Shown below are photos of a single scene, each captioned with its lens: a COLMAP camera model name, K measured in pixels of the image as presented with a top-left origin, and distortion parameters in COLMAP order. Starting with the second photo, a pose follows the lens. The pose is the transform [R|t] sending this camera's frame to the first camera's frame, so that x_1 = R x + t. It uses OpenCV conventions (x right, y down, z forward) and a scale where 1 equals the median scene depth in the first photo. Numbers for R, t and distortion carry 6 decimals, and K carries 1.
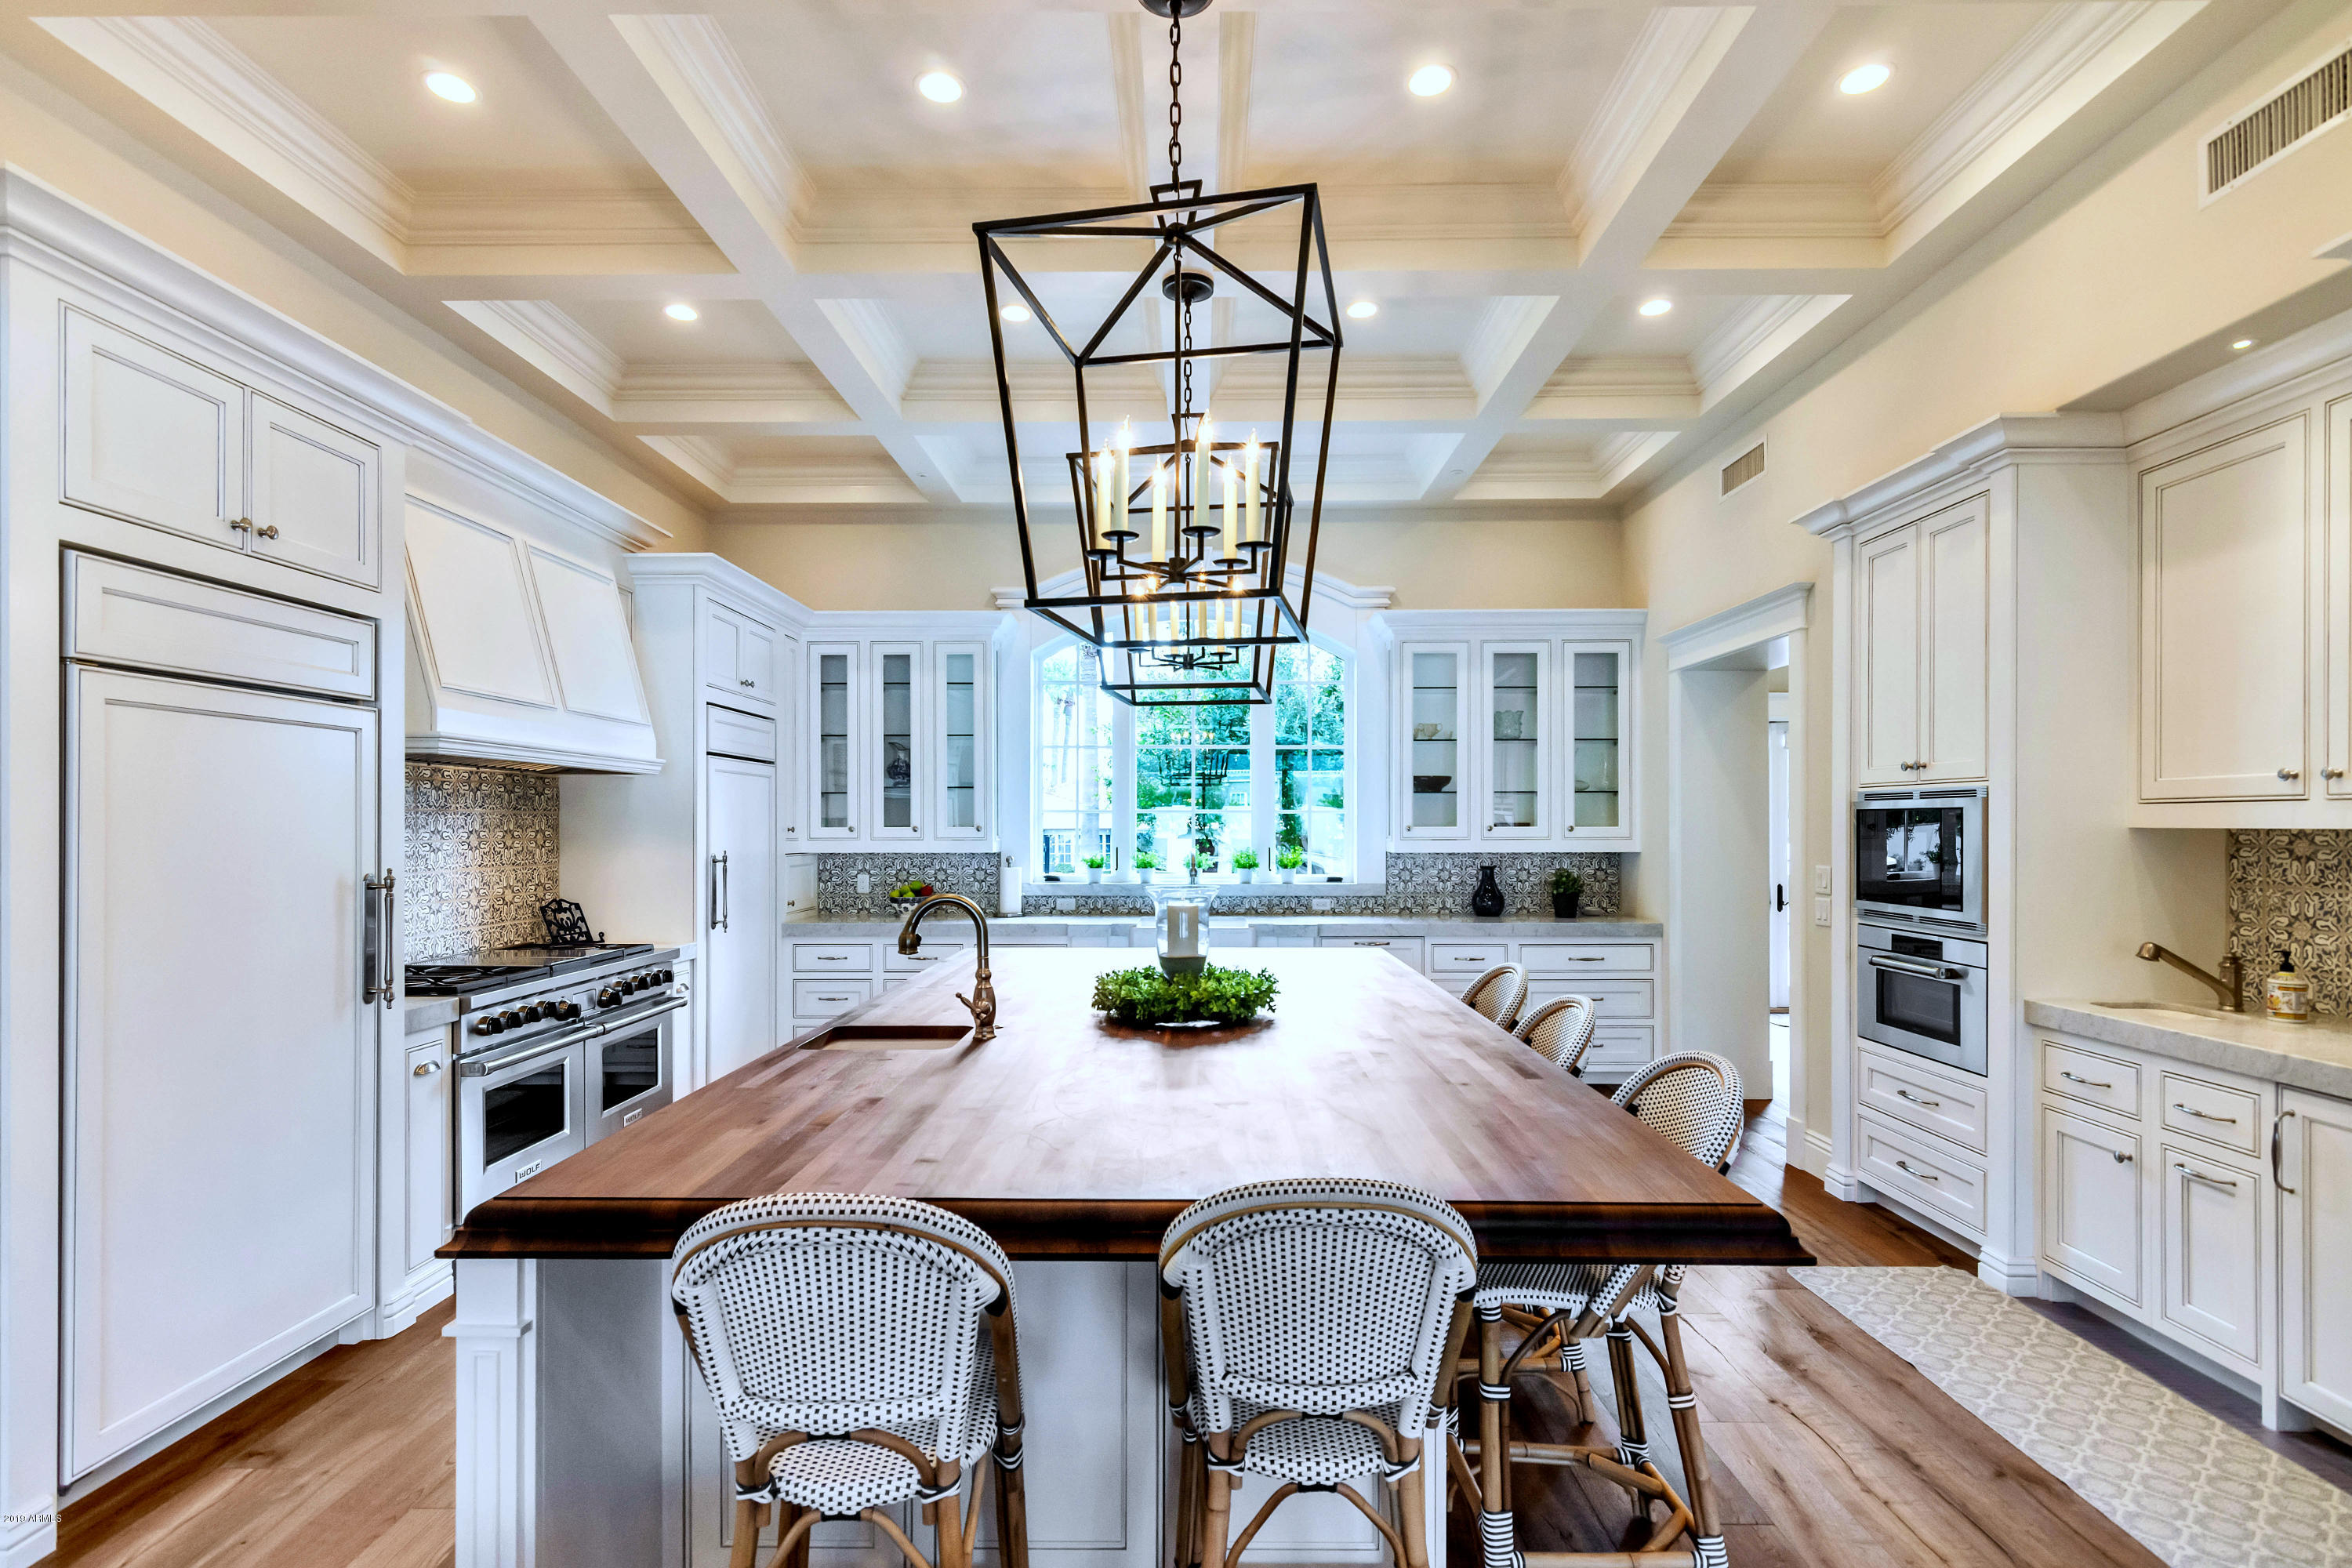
lens RADIAL K [[1155.8, 0, 1179.6], [0, 1155.8, 797.4], [0, 0, 1]] dist [-0.000759, 0.000307]
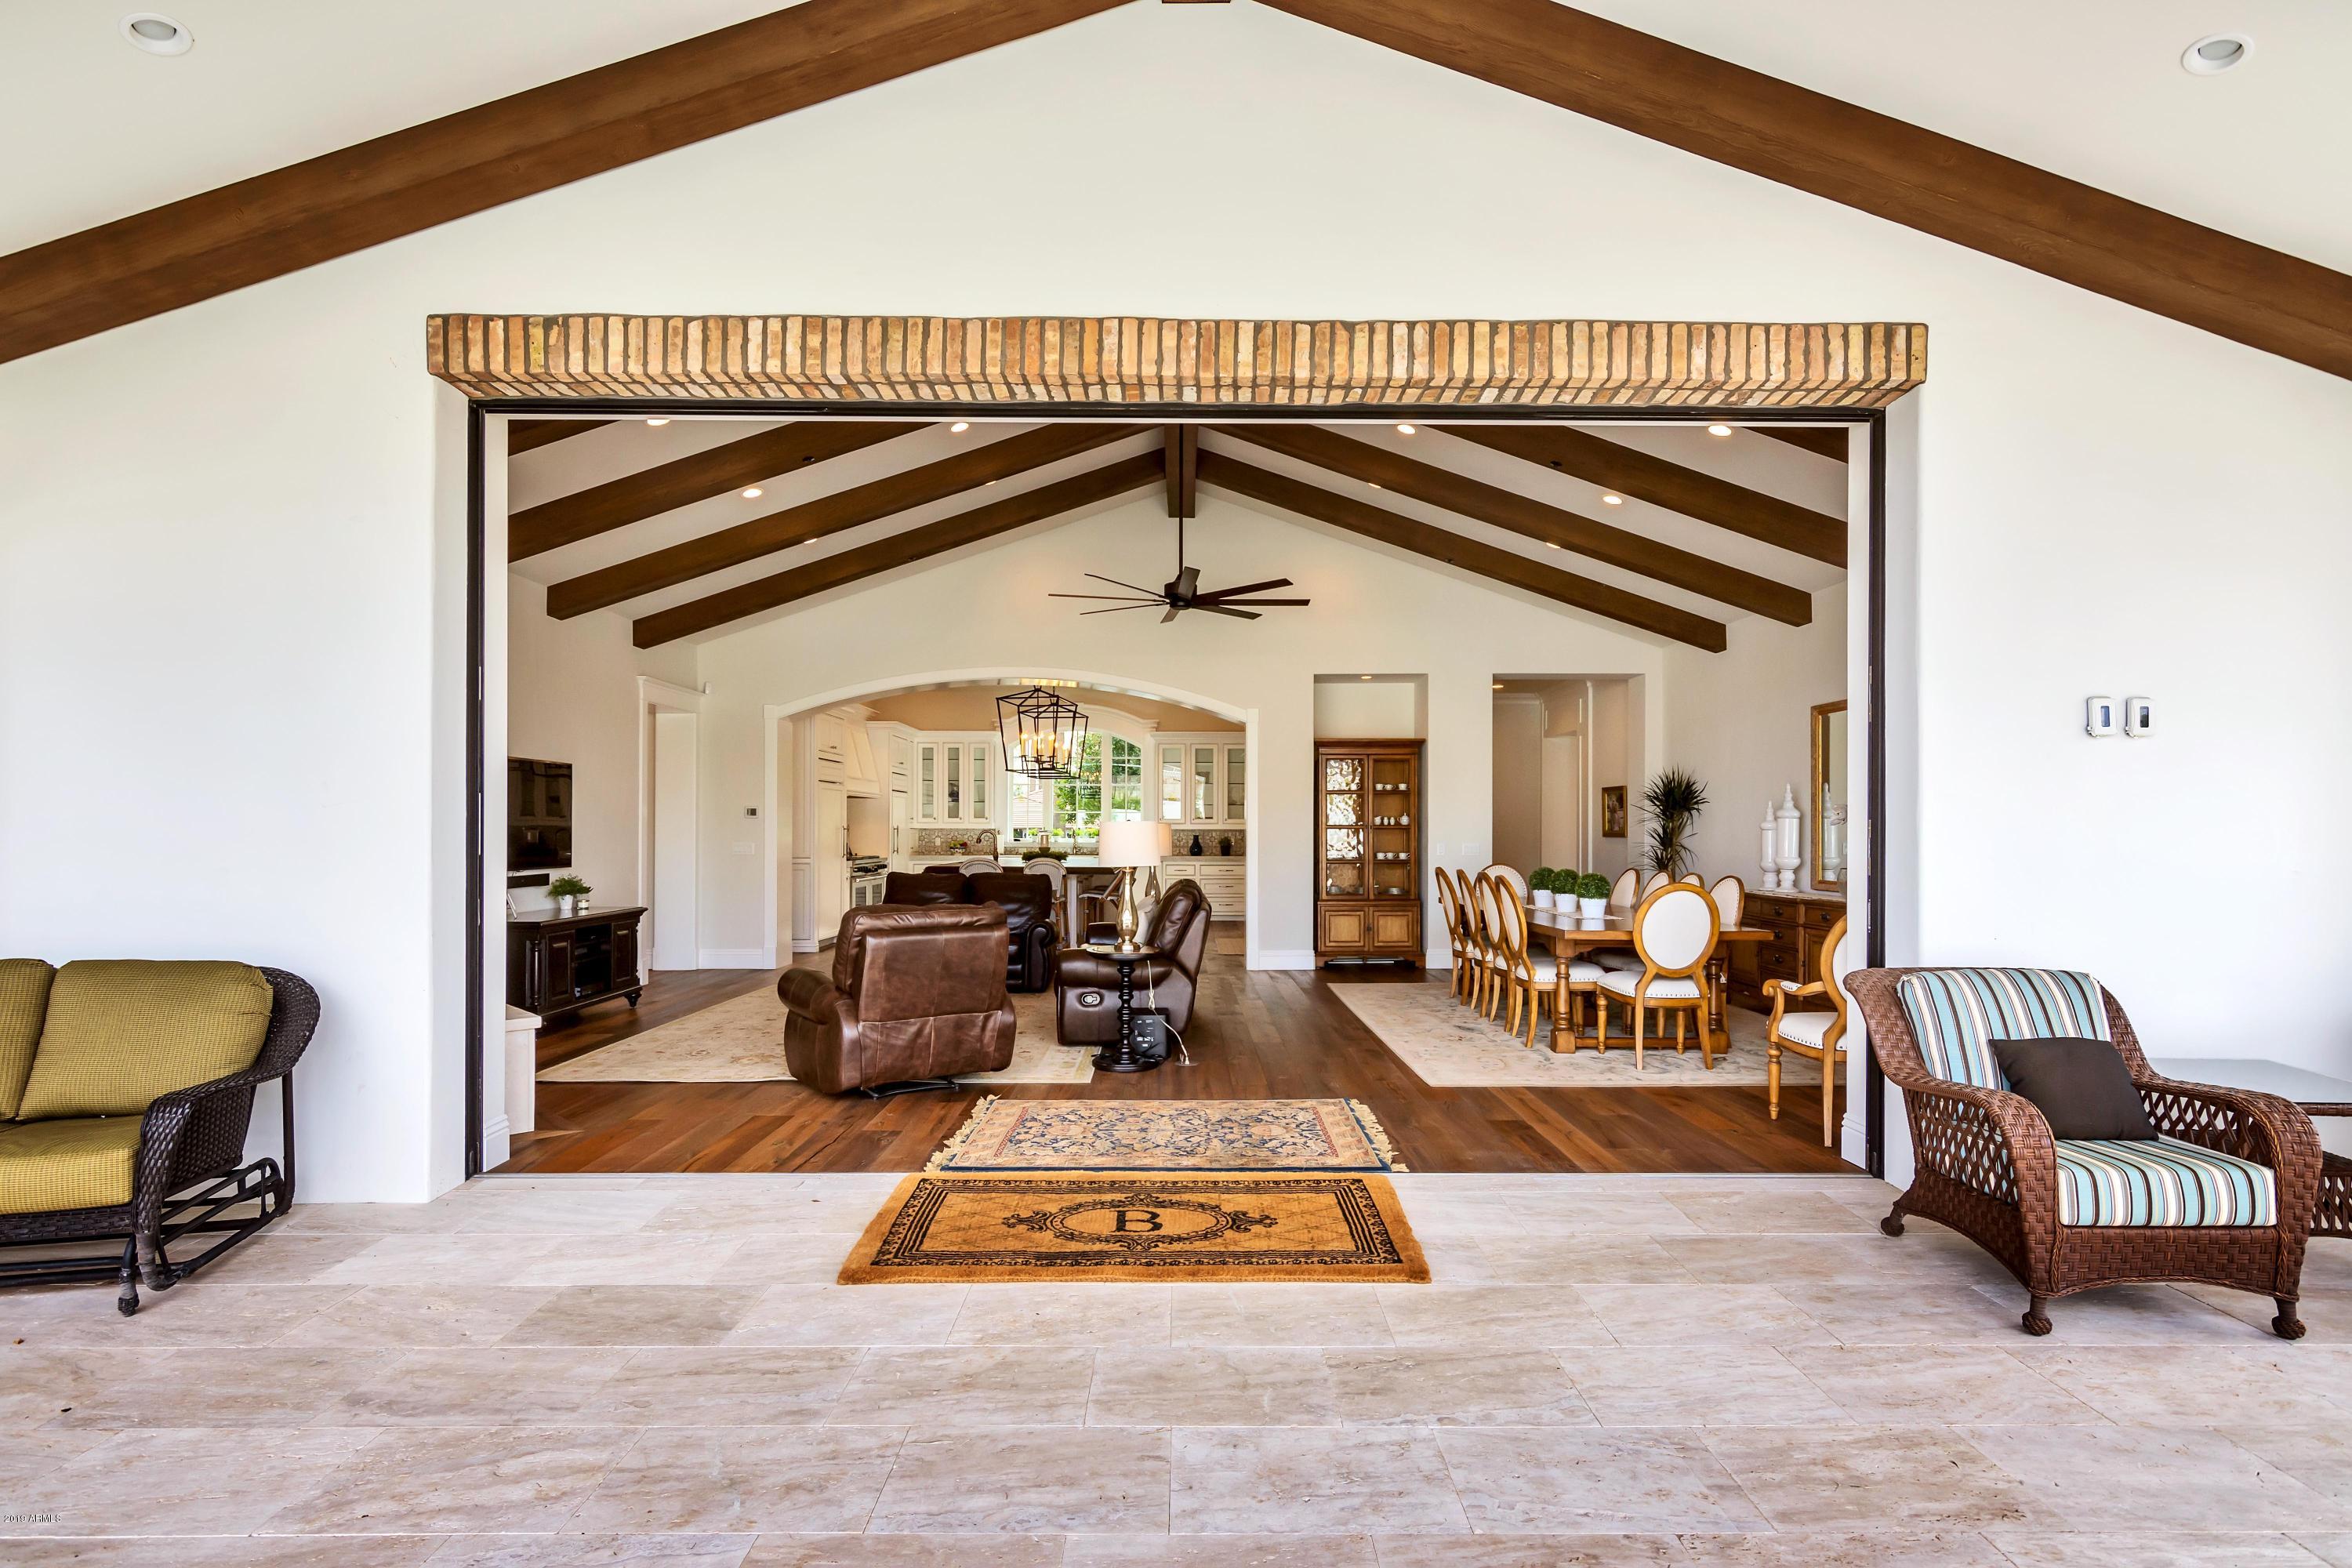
lens RADIAL K [[1155.8, 0, 1181.4], [0, 1155.8, 798.3], [0, 0, 1]] dist [-0.000759, 0.000307]
pose [[0.999772, 0.007088, 0.020137, 0.193033], [-0.007025, 0.999970, -0.003237, -0.010646], [-0.020159, 0.003094, 0.999792, -1.485699]]
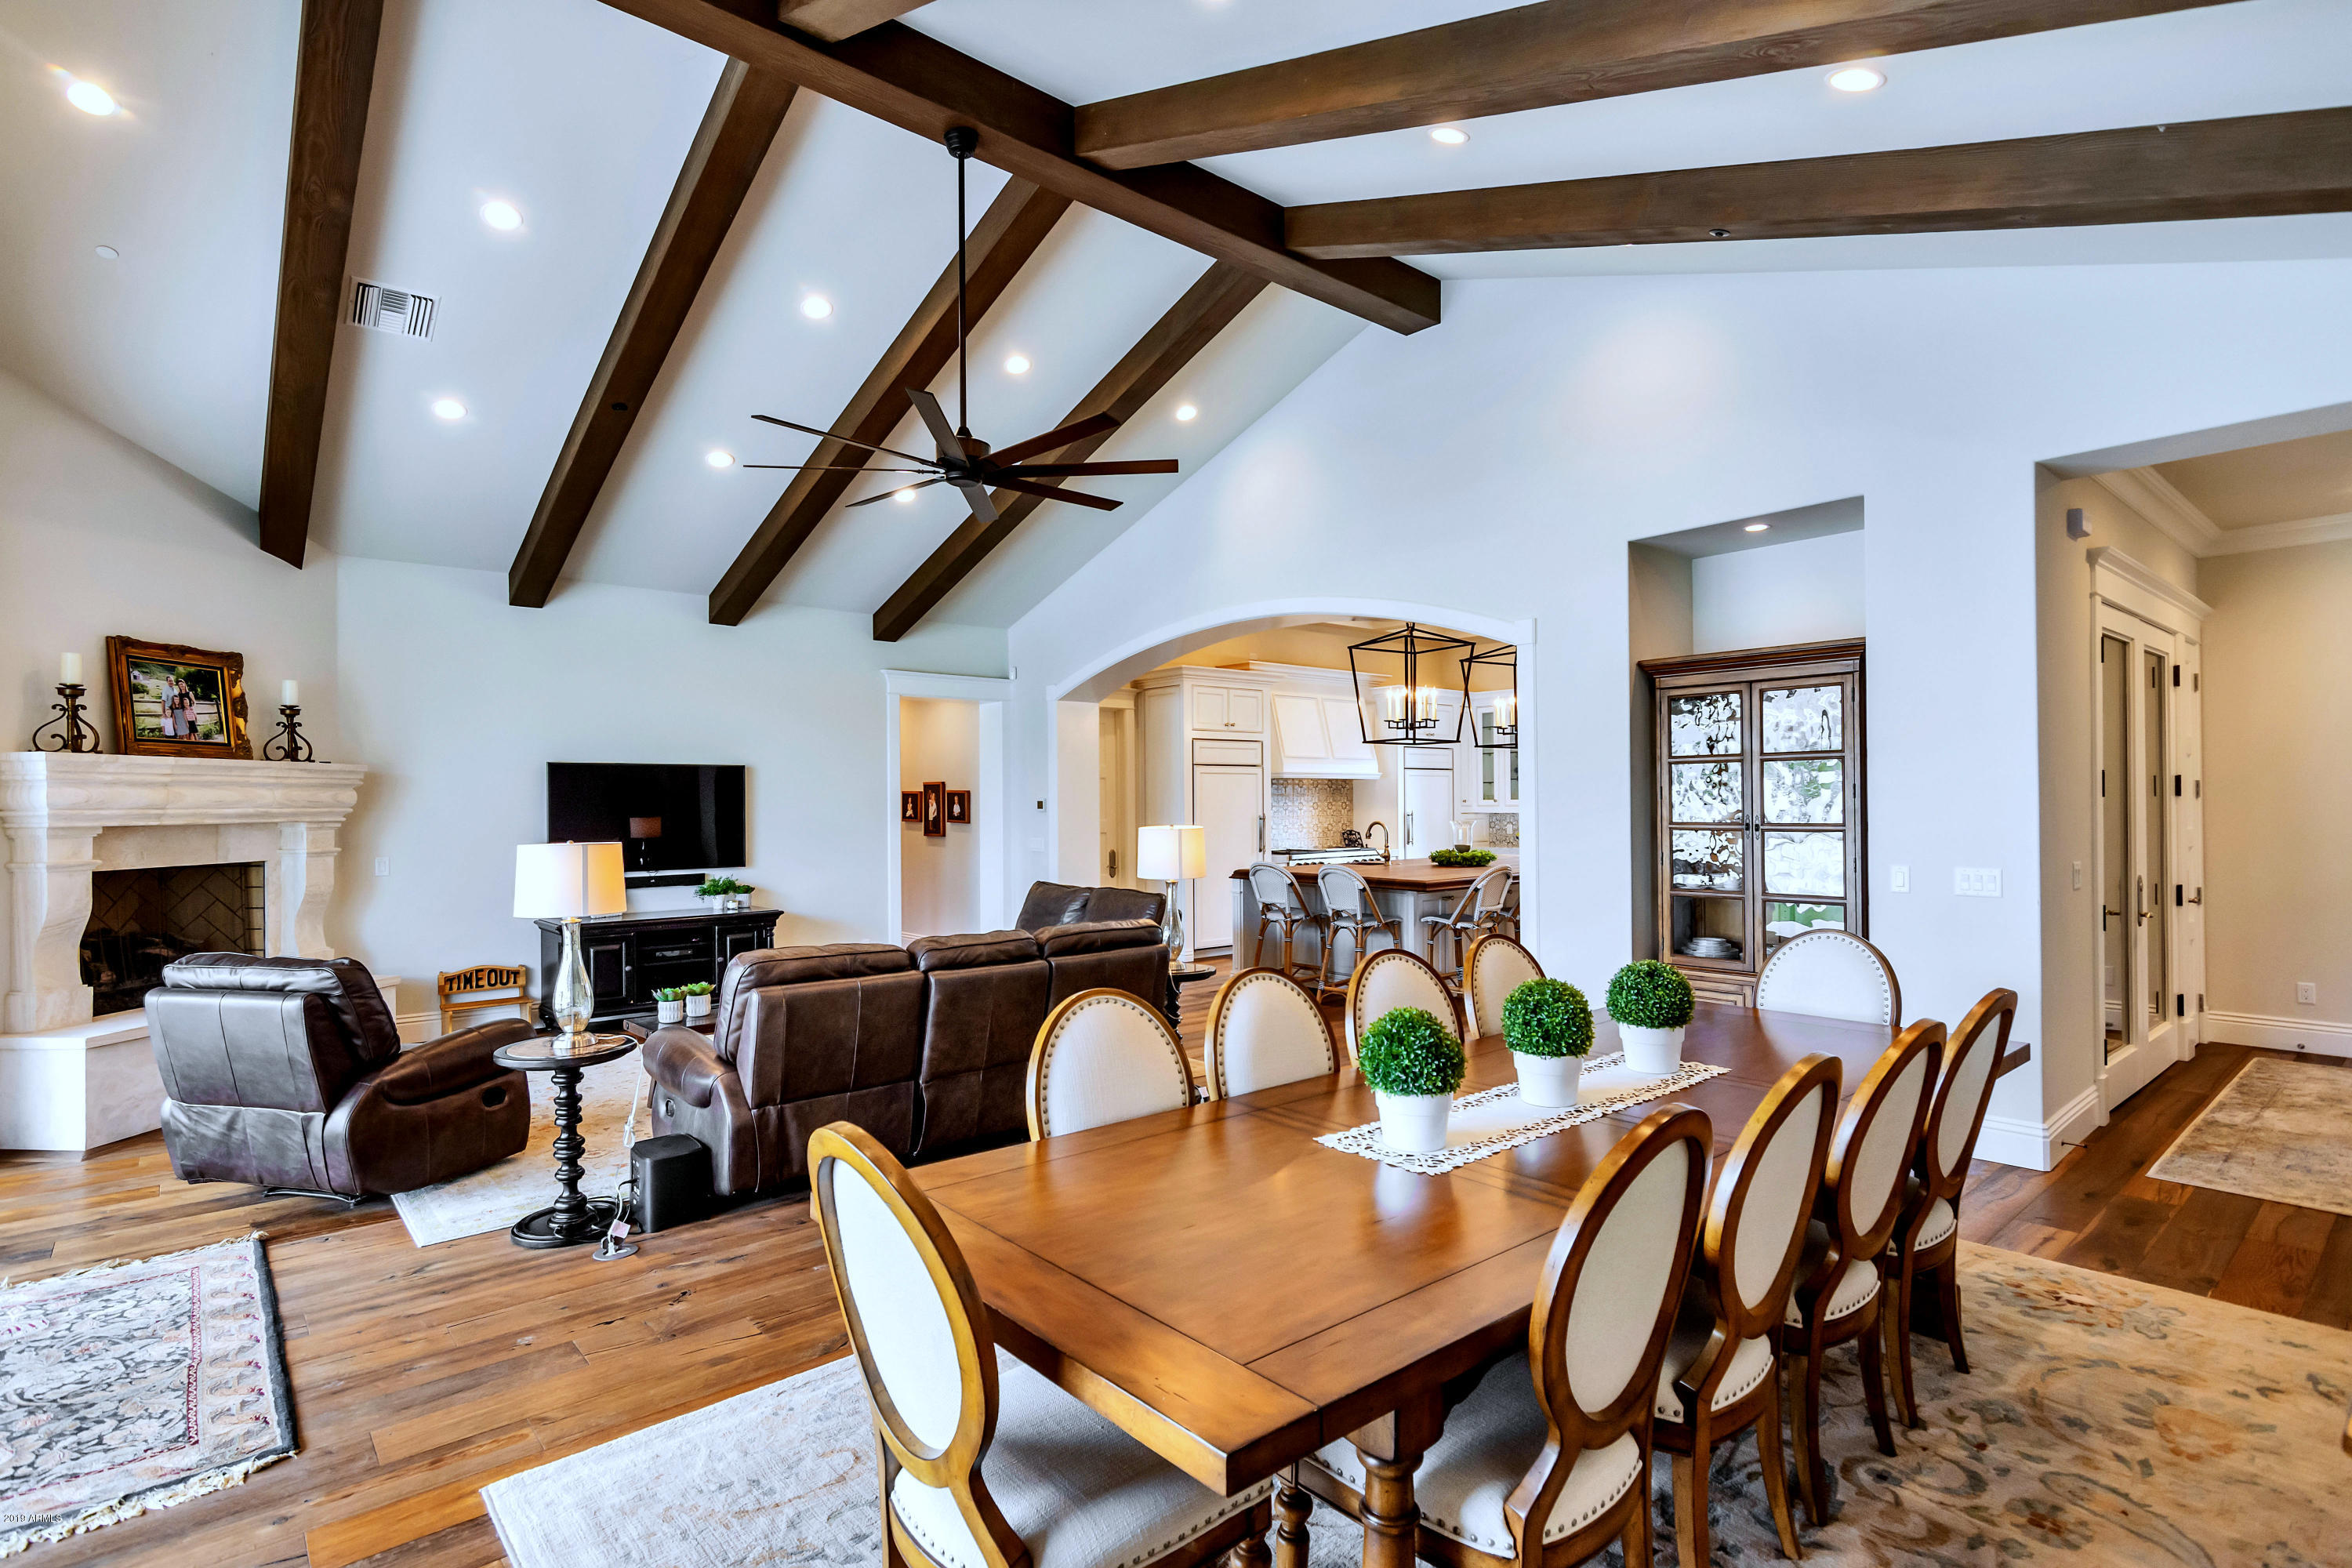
lens RADIAL K [[1155.8, 0, 1169.8], [0, 1155.8, 783.9], [0, 0, 1]] dist [-0.000759, 0.000307]
pose [[0.674455, -0.013108, -0.738199, 0.795502], [0.021498, 0.999767, 0.001890, -0.018130], [0.738003, -0.017145, 0.674580, -0.736487]]
